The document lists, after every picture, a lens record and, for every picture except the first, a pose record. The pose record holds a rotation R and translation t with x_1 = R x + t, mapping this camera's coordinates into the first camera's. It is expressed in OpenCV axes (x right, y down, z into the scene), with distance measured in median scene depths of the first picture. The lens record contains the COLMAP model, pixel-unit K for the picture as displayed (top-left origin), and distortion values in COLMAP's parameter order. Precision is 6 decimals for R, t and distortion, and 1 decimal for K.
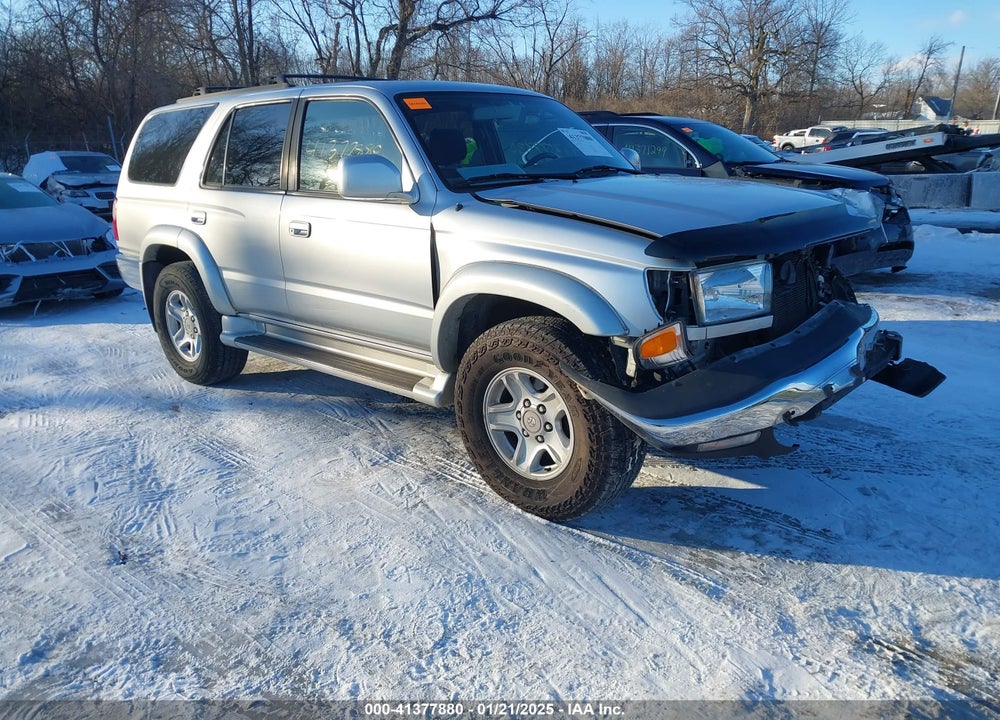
lens RADIAL K [[772.5, 0, 490.4], [0, 772.5, 362.3], [0, 0, 1]] dist [0.045859, -0.060929]
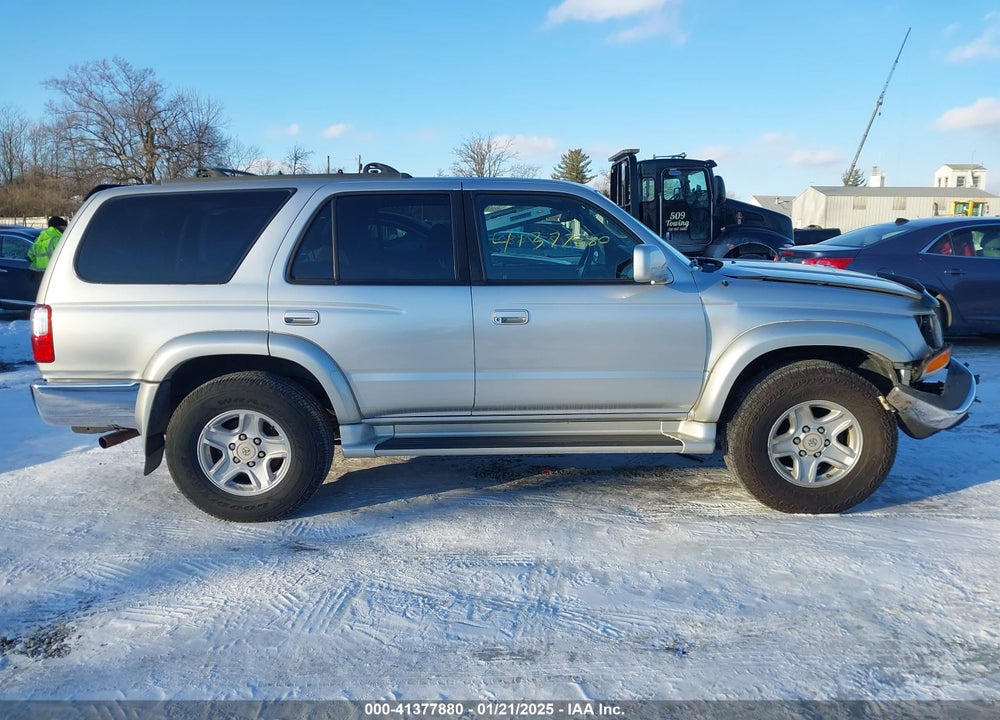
lens RADIAL K [[772.5, 0, 490.4], [0, 772.5, 362.3], [0, 0, 1]] dist [0.045859, -0.060929]
pose [[0.740020, -0.106761, 0.664057, -1.203363], [0.180588, 0.982607, -0.043271, -0.096172], [-0.647887, 0.151942, 0.746429, 0.357981]]
